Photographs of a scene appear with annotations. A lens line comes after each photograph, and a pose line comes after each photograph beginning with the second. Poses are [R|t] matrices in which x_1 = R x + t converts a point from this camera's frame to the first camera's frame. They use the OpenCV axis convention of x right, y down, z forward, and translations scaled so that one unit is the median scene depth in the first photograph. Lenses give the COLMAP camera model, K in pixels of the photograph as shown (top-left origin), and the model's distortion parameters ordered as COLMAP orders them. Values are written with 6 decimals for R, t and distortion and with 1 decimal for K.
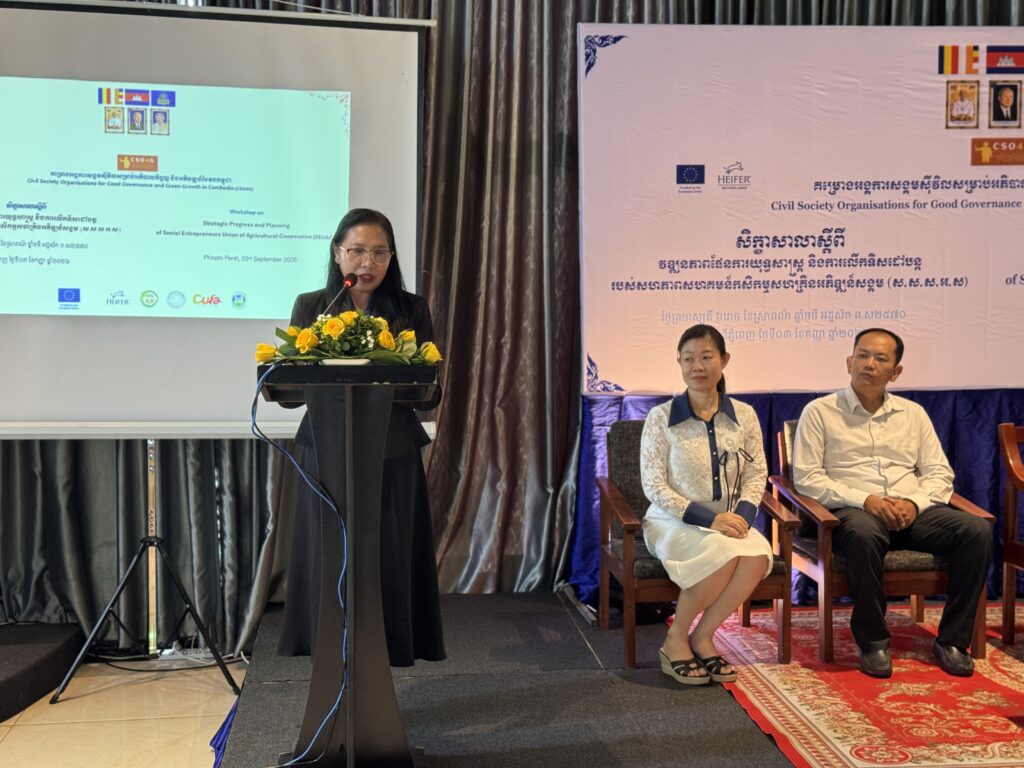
lens RADIAL K [[1399.2, 0, 511.2], [0, 1399.2, 386.0], [0, 0, 1]] dist [0.213507, -0.545554]
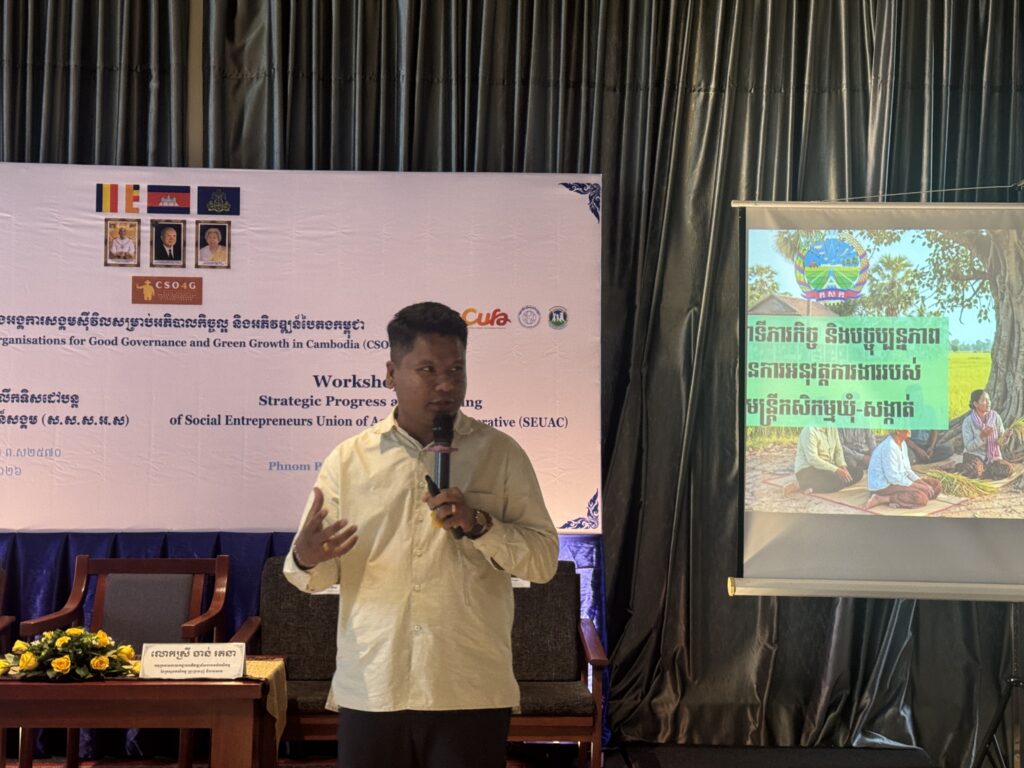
lens RADIAL K [[1399.2, 0, 511.2], [0, 1399.2, 386.0], [0, 0, 1]] dist [0.213507, -0.545554]
pose [[0.998690, 0.016990, -0.048269, 0.636900], [-0.023262, 0.990908, -0.132514, 0.025810], [0.045579, 0.133463, 0.990005, 0.049746]]
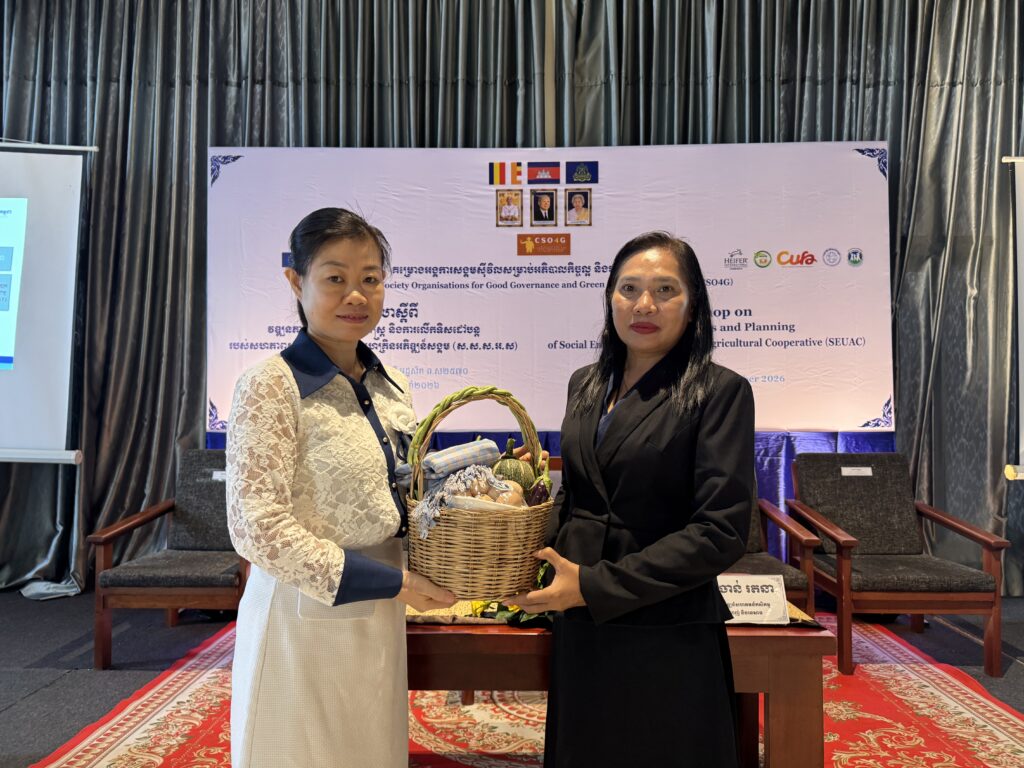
lens RADIAL K [[721.4, 0, 510.7], [0, 721.4, 386.3], [0, 0, 1]] dist [0.082295, -0.113092]
pose [[0.992736, 0.004224, -0.120238, 0.397409], [-0.016599, 0.994635, -0.102107, 0.028024], [0.119162, 0.103361, 0.987480, 0.375726]]
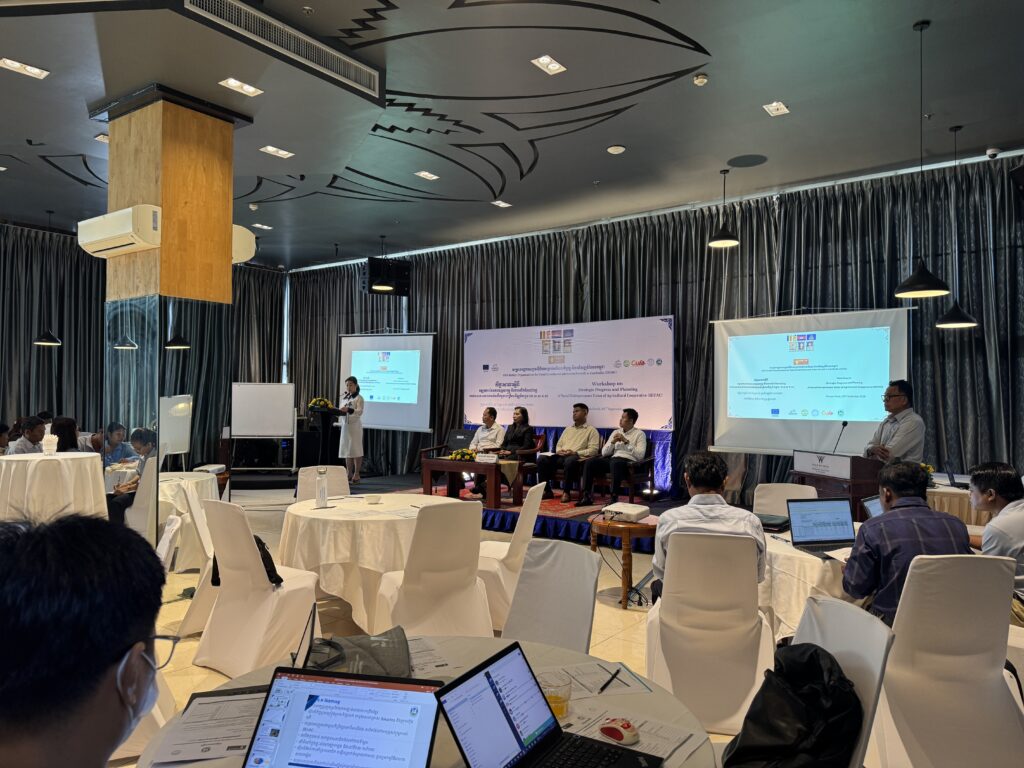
lens RADIAL K [[721.4, 0, 512.0], [0, 721.4, 384.0], [0, 0, 1]] dist [0.091450, -0.113503]
pose [[0.742963, -0.003040, -0.669326, 1.470061], [-0.061014, 0.995519, -0.072248, 0.031845], [0.666546, 0.094515, 0.739448, -0.390393]]
